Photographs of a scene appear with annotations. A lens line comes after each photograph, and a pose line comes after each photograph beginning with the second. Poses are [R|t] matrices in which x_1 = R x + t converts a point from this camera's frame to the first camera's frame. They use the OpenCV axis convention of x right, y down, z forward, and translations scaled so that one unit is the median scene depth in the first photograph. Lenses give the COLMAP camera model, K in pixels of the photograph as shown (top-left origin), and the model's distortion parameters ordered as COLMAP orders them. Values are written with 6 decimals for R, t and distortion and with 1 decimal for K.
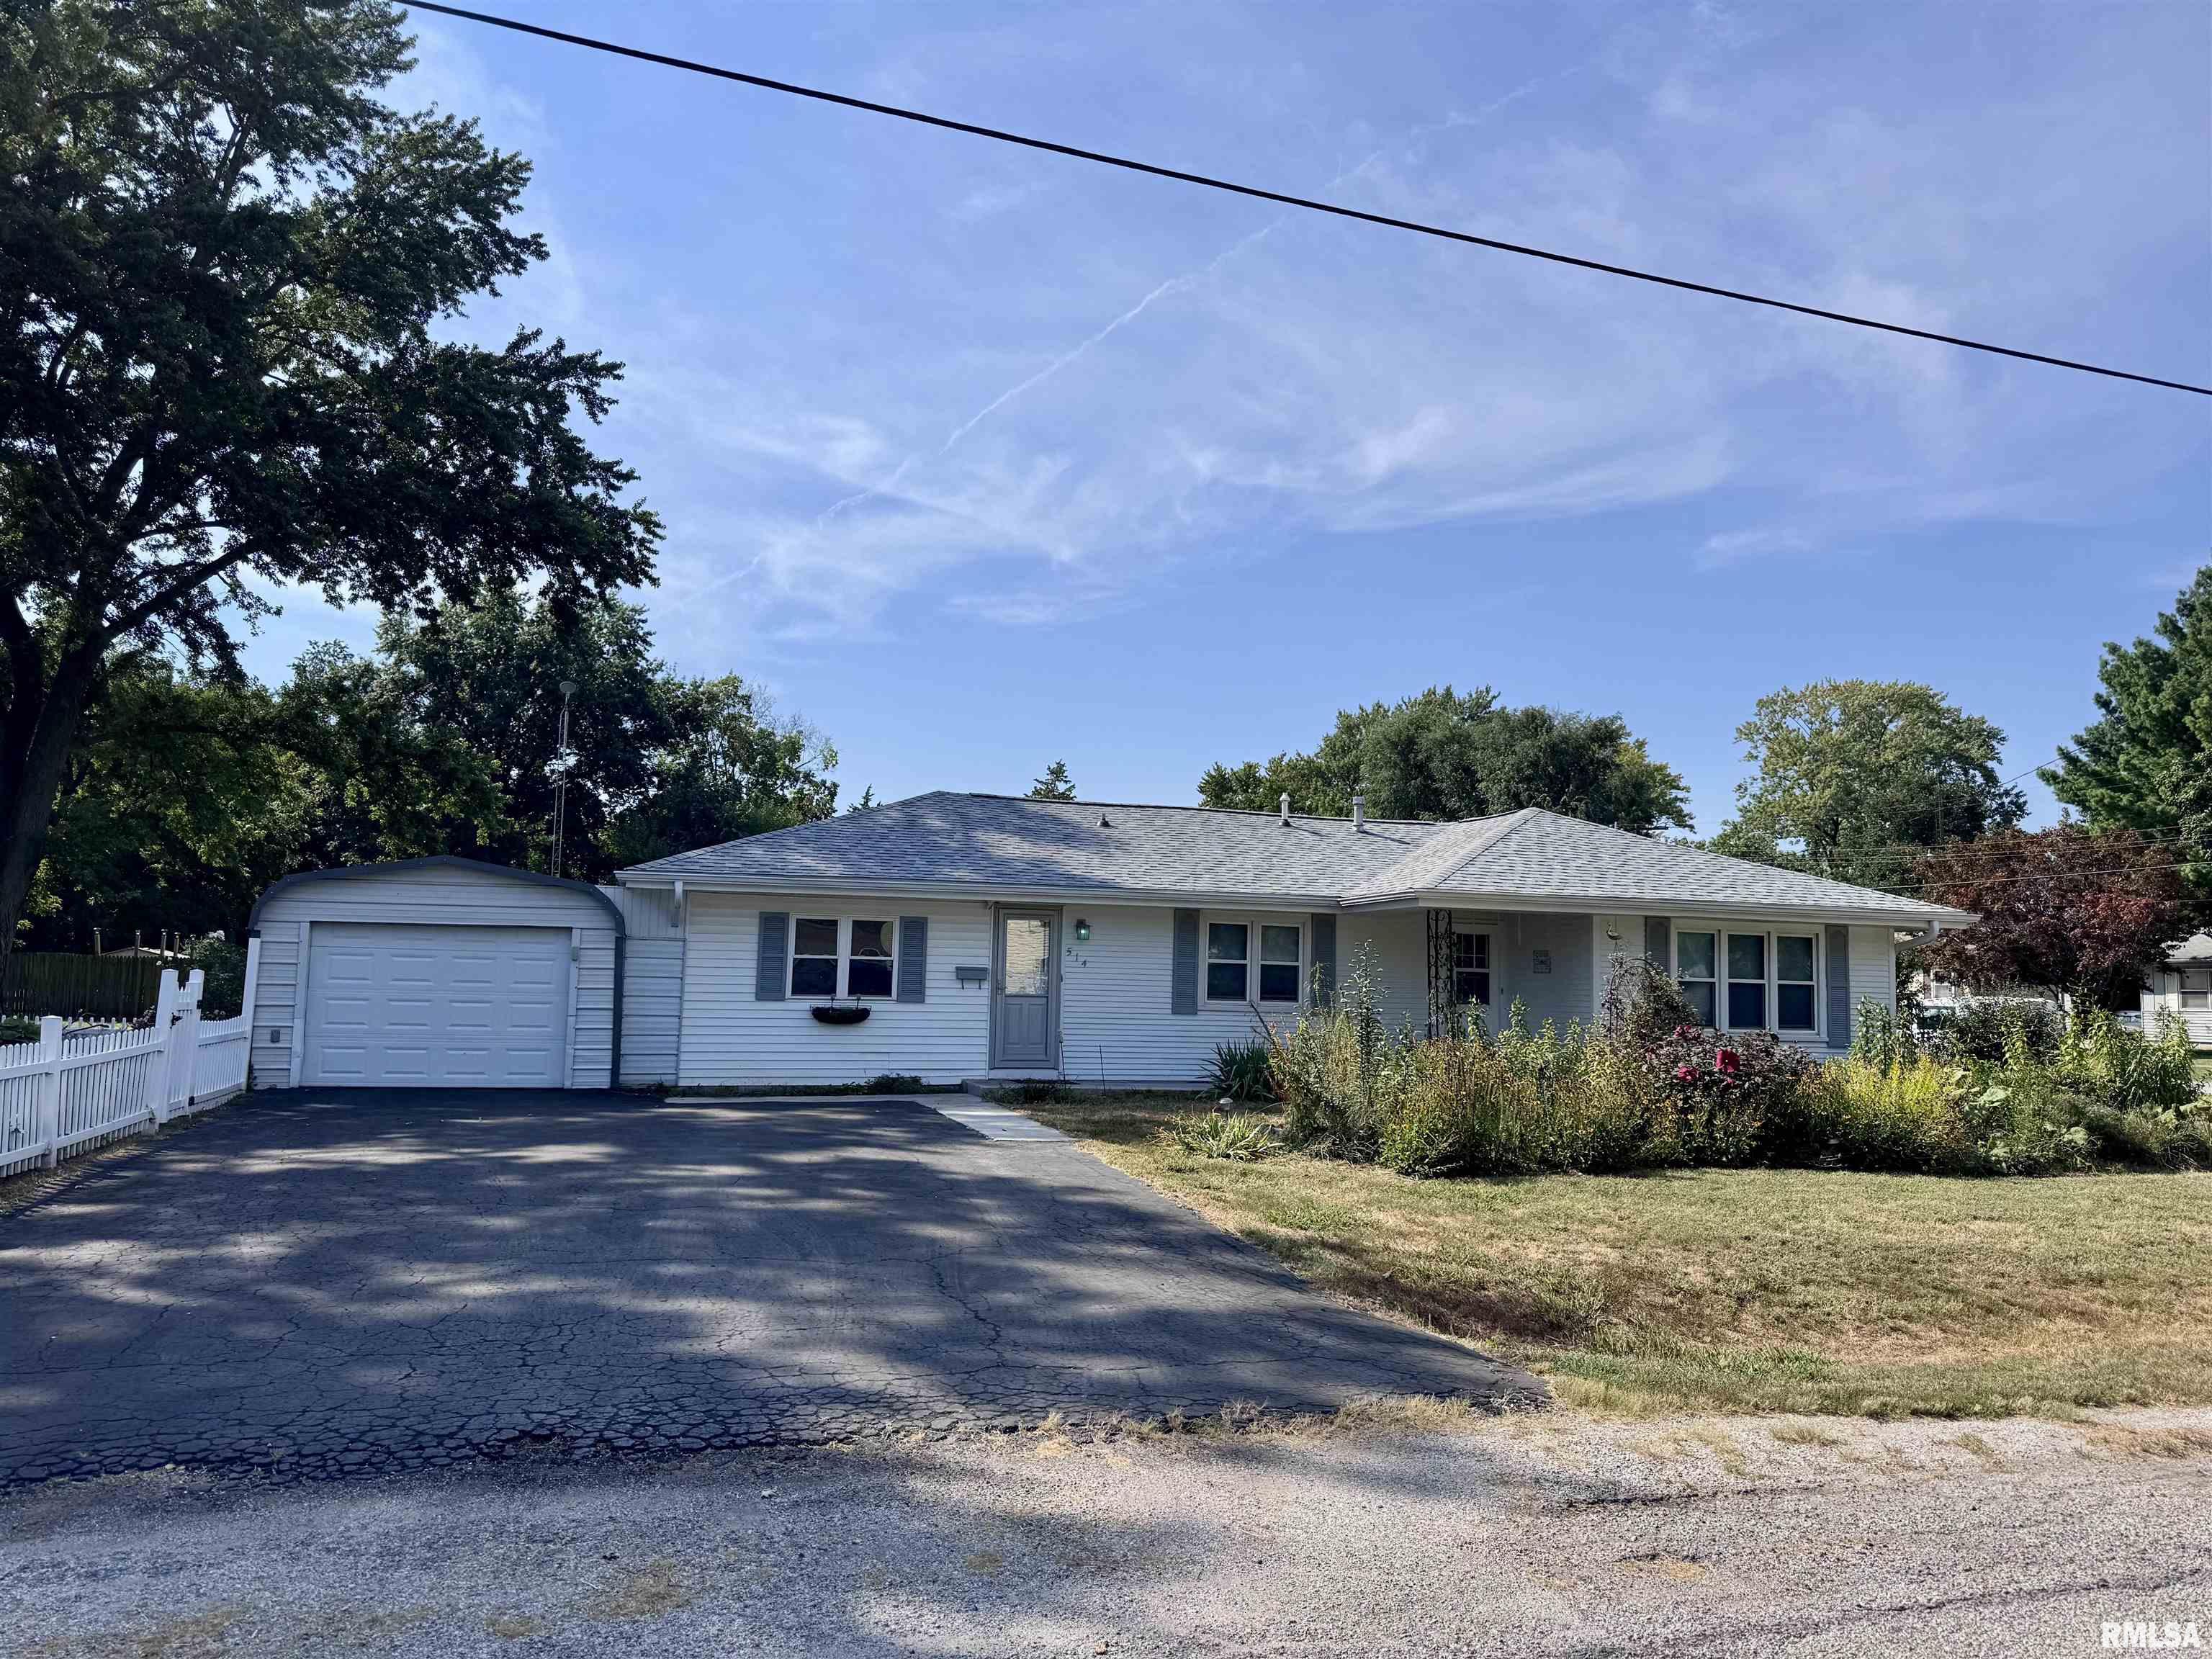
lens RADIAL K [[1549.7, 0, 1101.2], [0, 1549.7, 851.5], [0, 0, 1]] dist [0.087386, -0.130181]
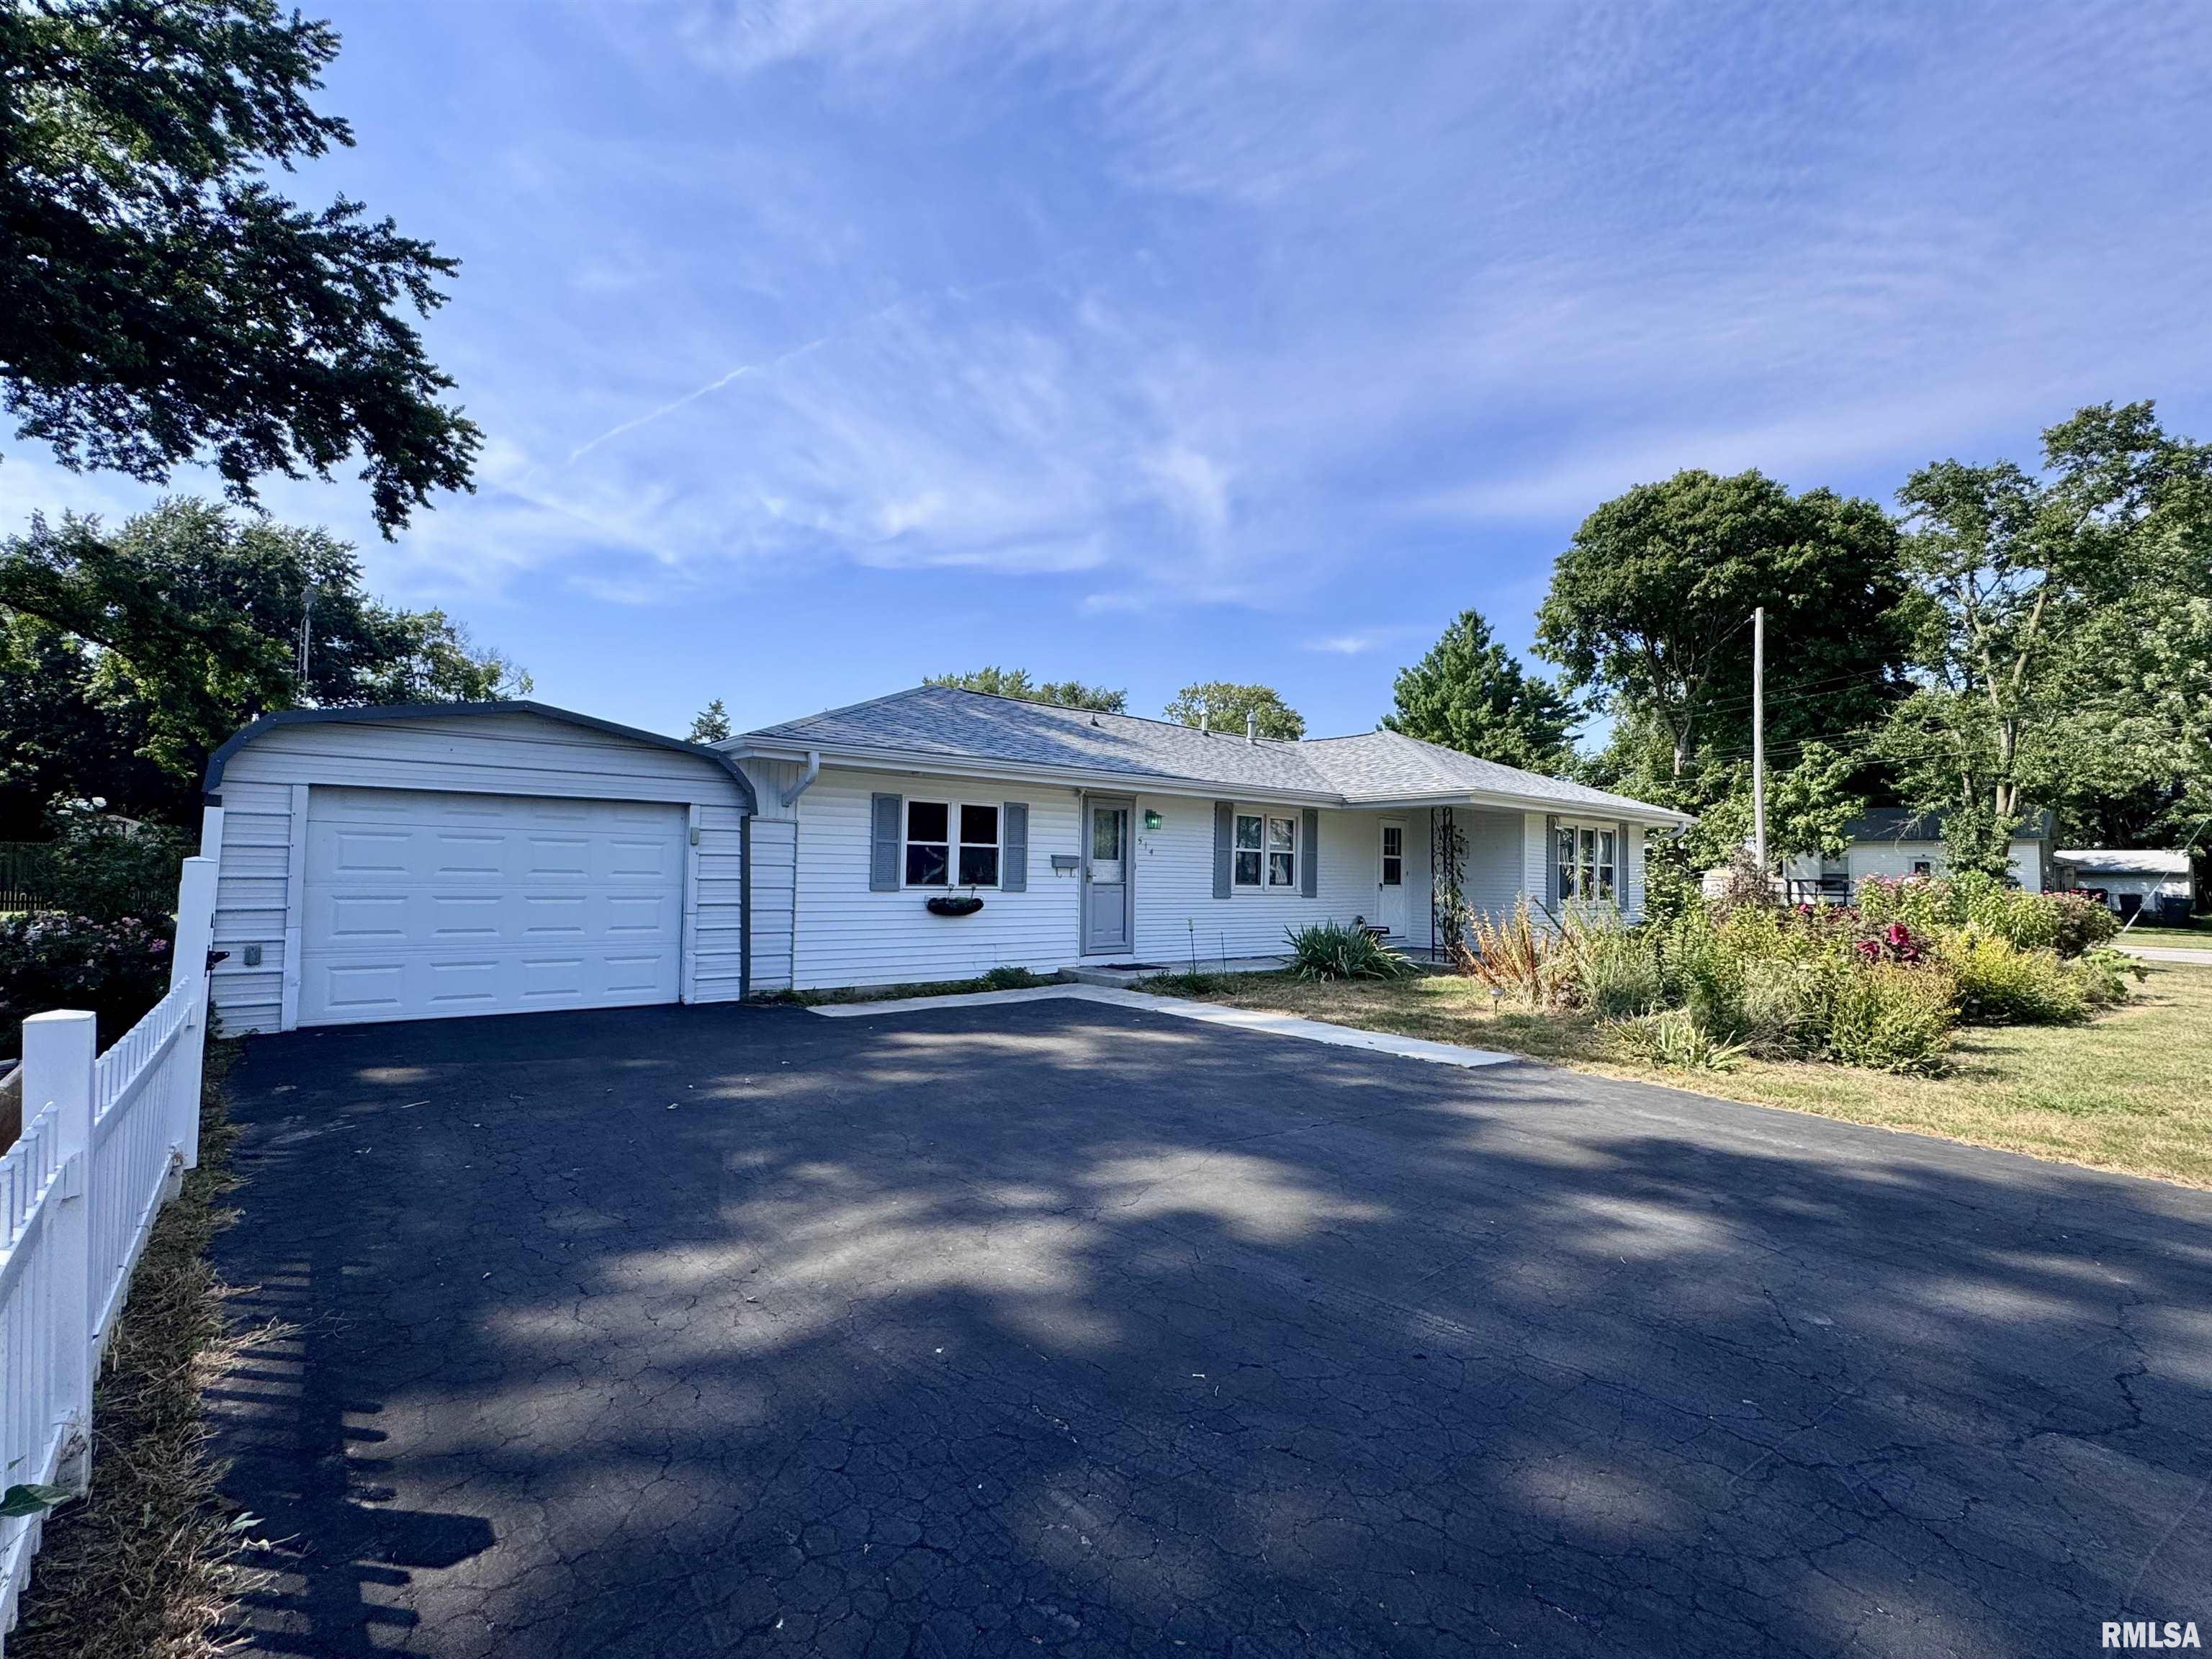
lens RADIAL K [[982.0, 0, 1104.1], [0, 982.0, 834.3], [0, 0, 1]] dist [-0.000993, -0.000333]
pose [[0.917178, 0.010208, 0.398347, -0.163212], [-0.032550, 0.998250, 0.049365, 0.015444], [-0.397146, -0.058243, 0.915906, 0.217668]]
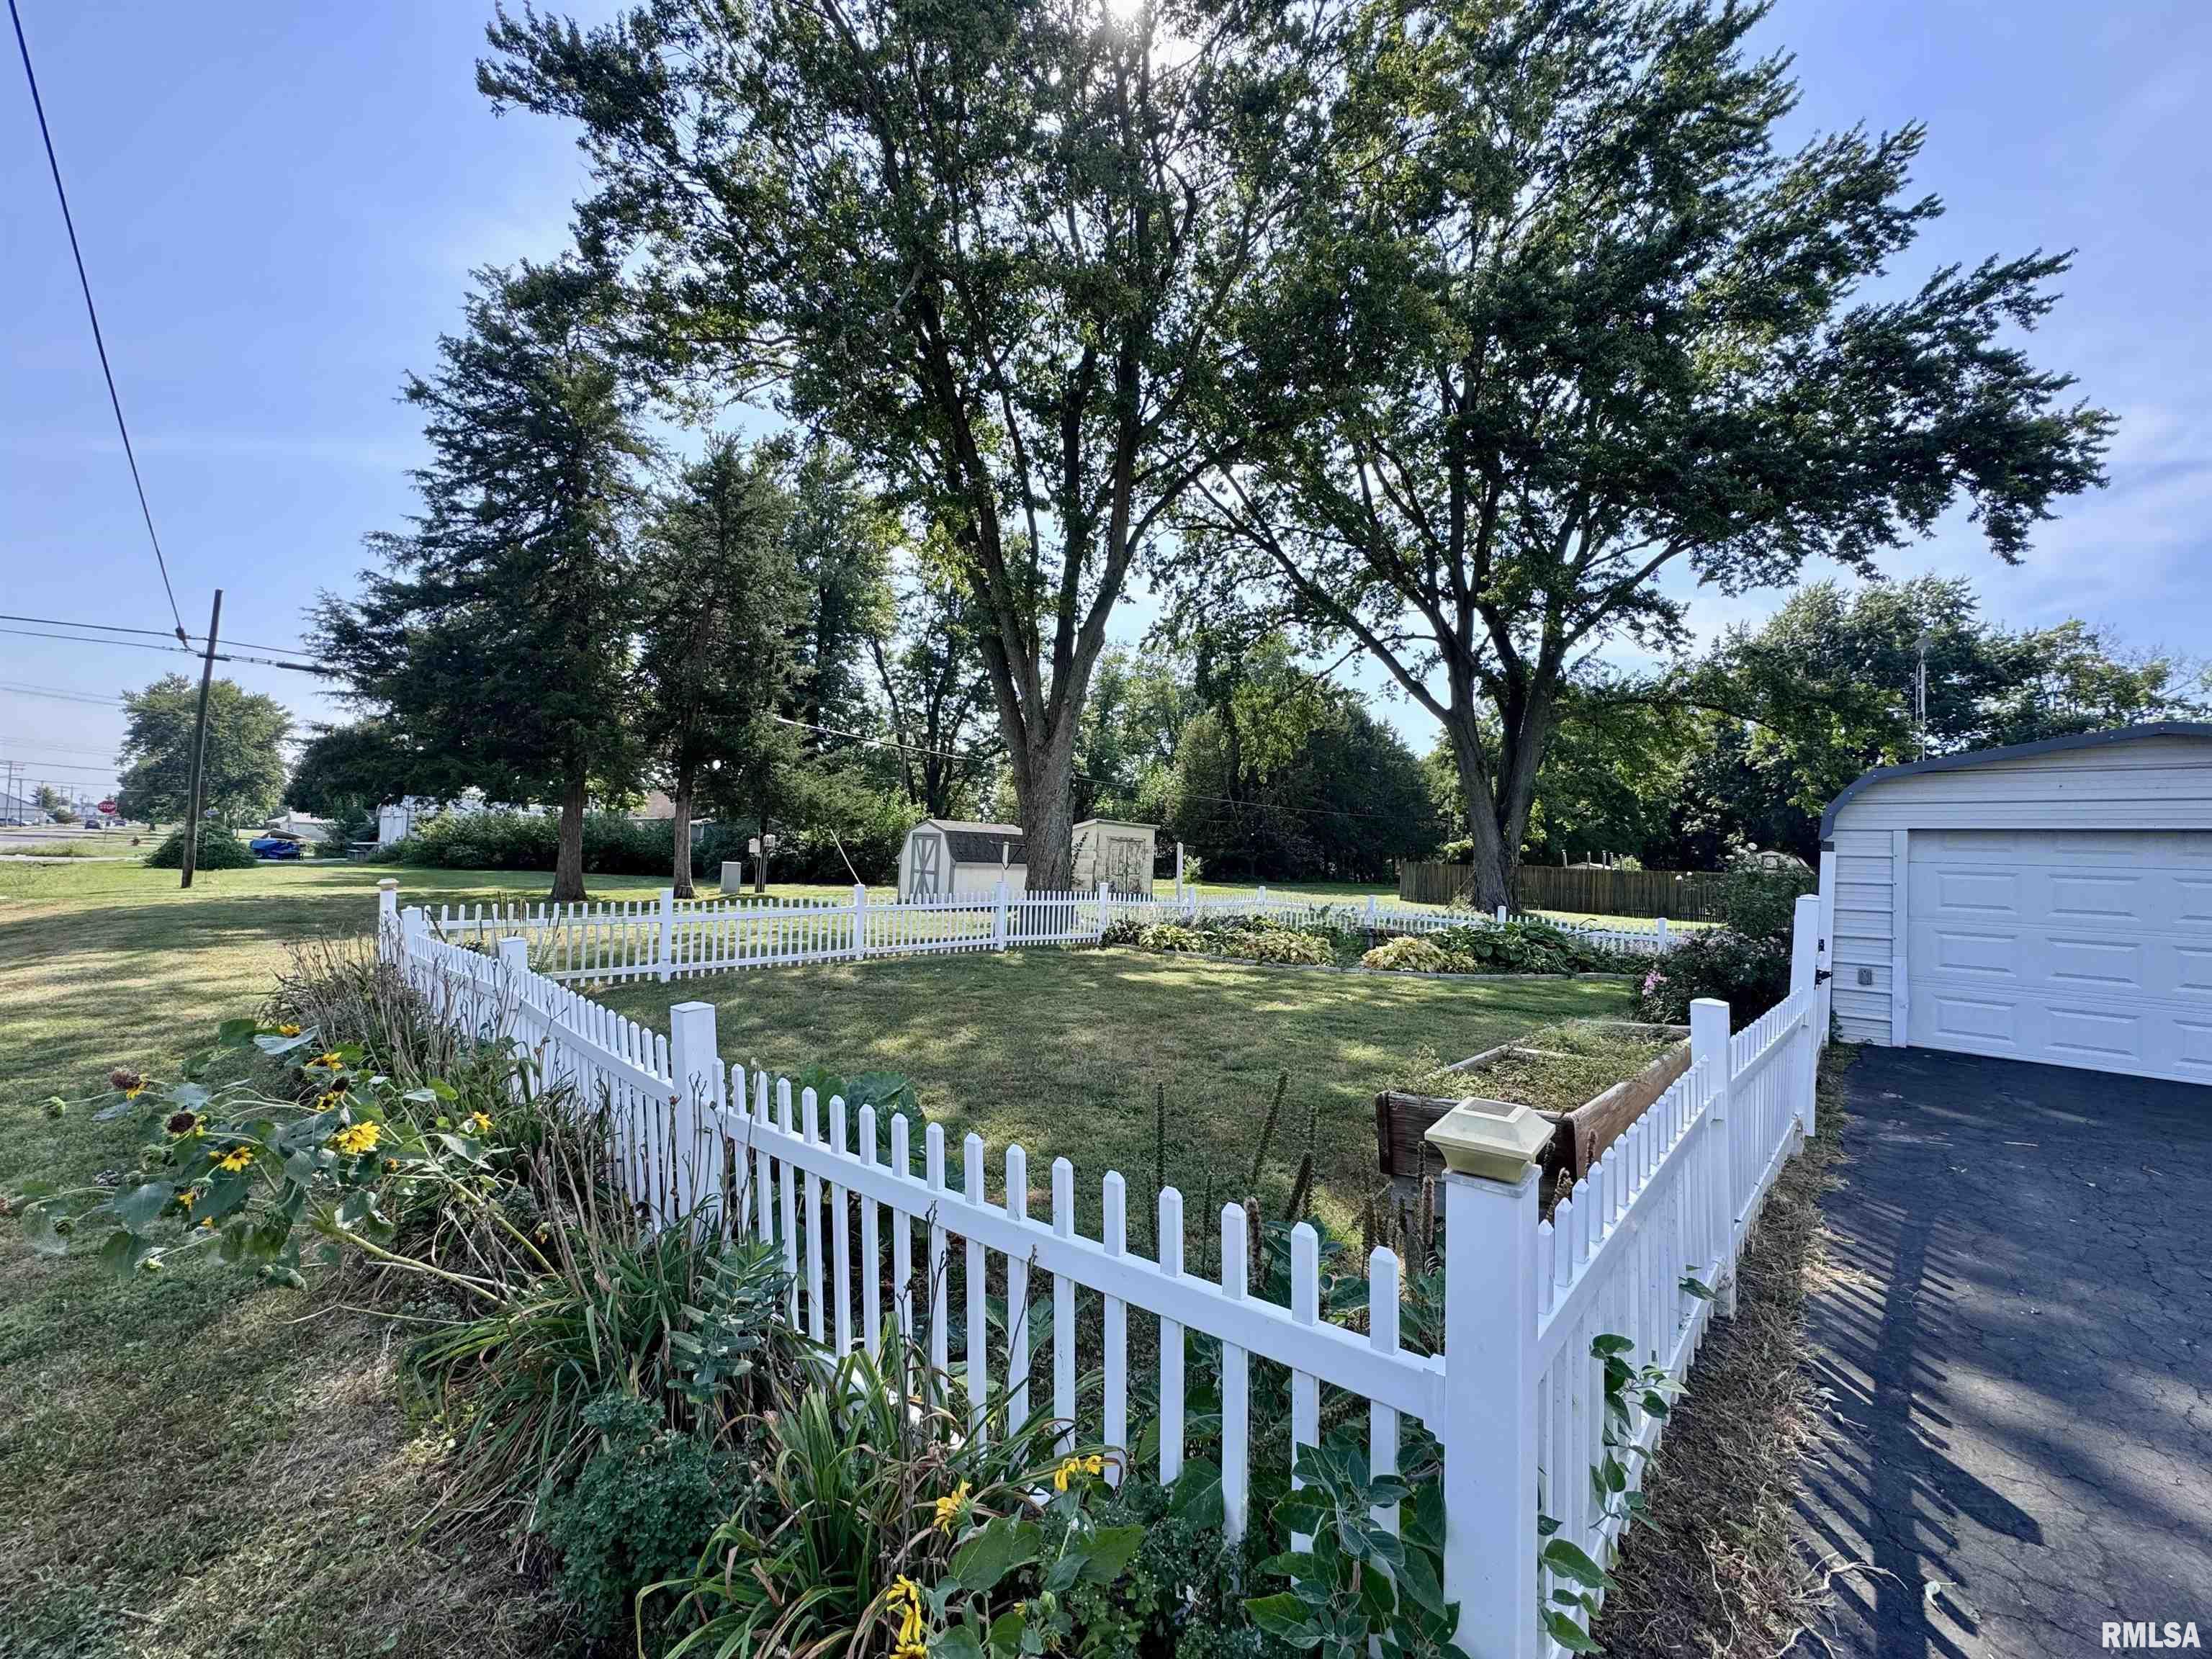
lens RADIAL K [[878.0, 0, 1106.0], [0, 878.0, 829.5], [0, 0, 1]] dist [-0.000743, -0.000052]
pose [[0.514885, -0.029741, -0.856743, -0.154676], [0.049651, 0.998755, -0.004832, 0.012261], [0.855820, -0.040051, 0.515720, 0.204180]]
